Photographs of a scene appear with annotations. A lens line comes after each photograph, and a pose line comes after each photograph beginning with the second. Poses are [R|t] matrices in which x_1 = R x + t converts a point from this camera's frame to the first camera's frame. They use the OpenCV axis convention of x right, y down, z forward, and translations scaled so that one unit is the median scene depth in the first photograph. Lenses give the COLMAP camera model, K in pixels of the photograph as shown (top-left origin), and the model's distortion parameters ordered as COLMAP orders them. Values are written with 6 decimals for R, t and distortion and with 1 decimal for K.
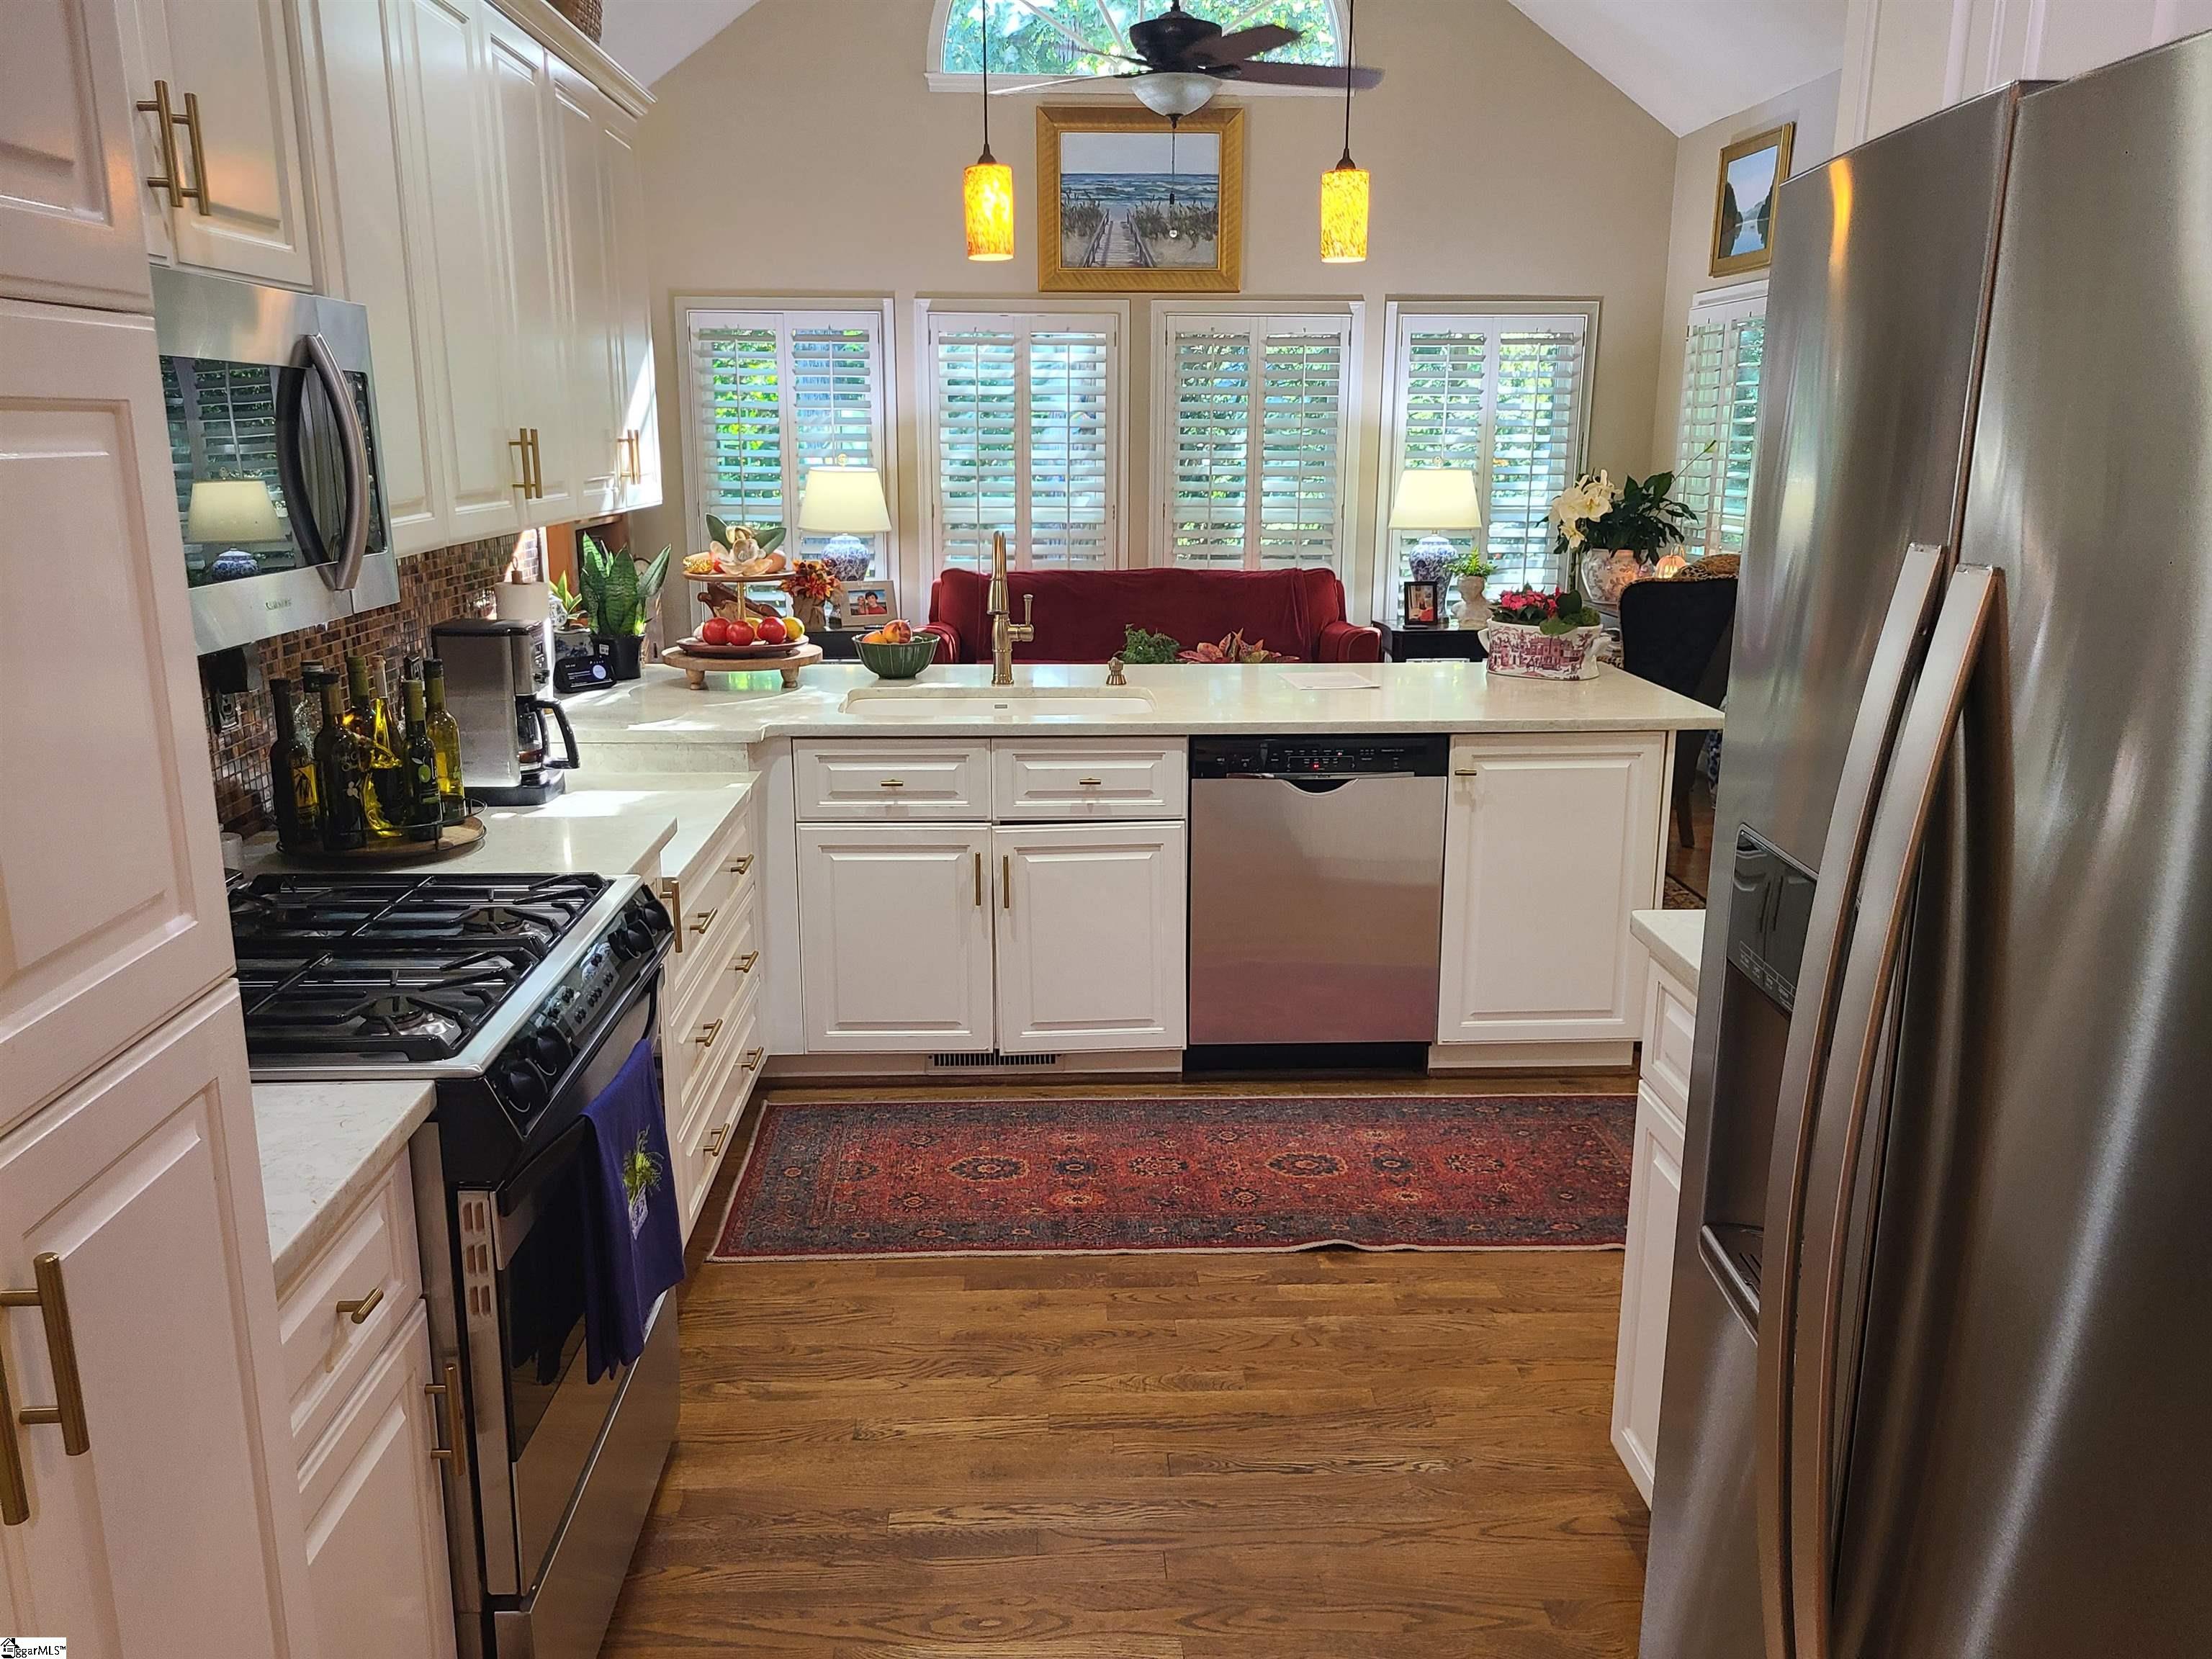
lens RADIAL K [[1646.1, 0, 1101.6], [0, 1646.1, 833.0], [0, 0, 1]] dist [0.008710, 0.001198]
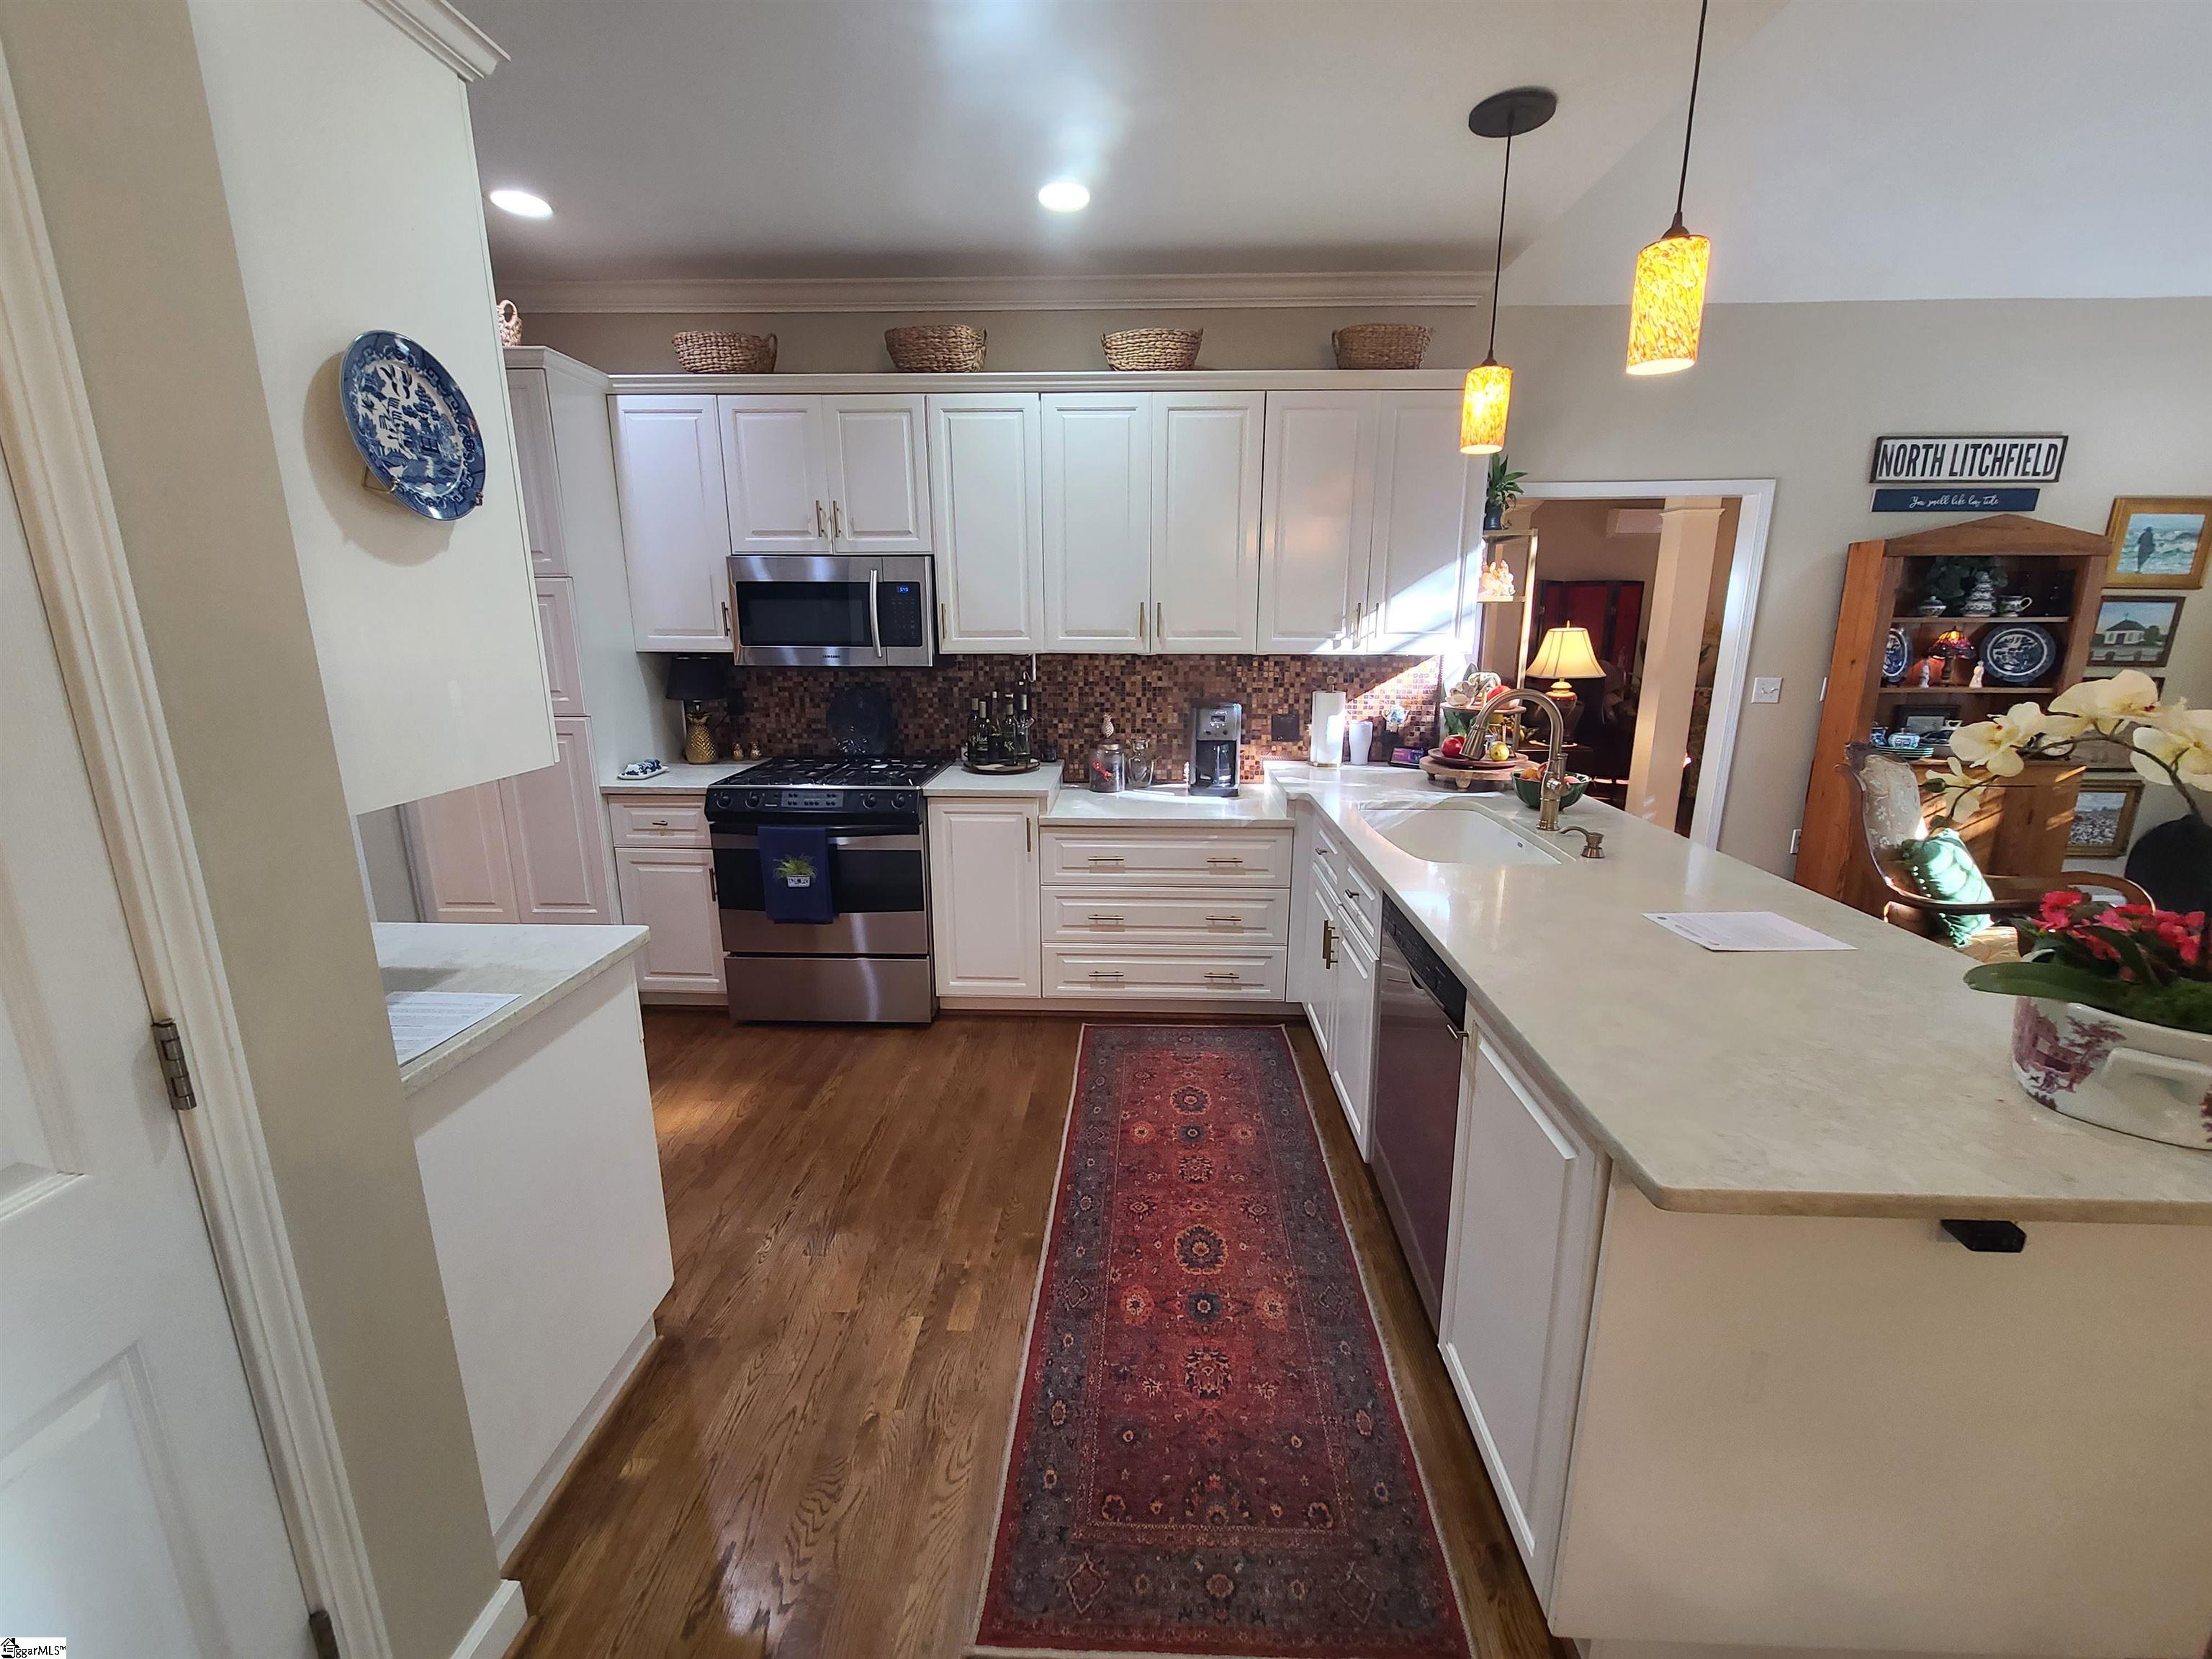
lens RADIAL K [[898.1, 0, 1108.4], [0, 898.1, 822.7], [0, 0, 1]] dist [-0.002812, 0.000526]
pose [[-0.084580, 0.226266, -0.970386, 0.683215], [-0.229997, 0.943144, 0.239961, -0.213732], [0.969509, 0.243482, -0.027731, 0.916532]]
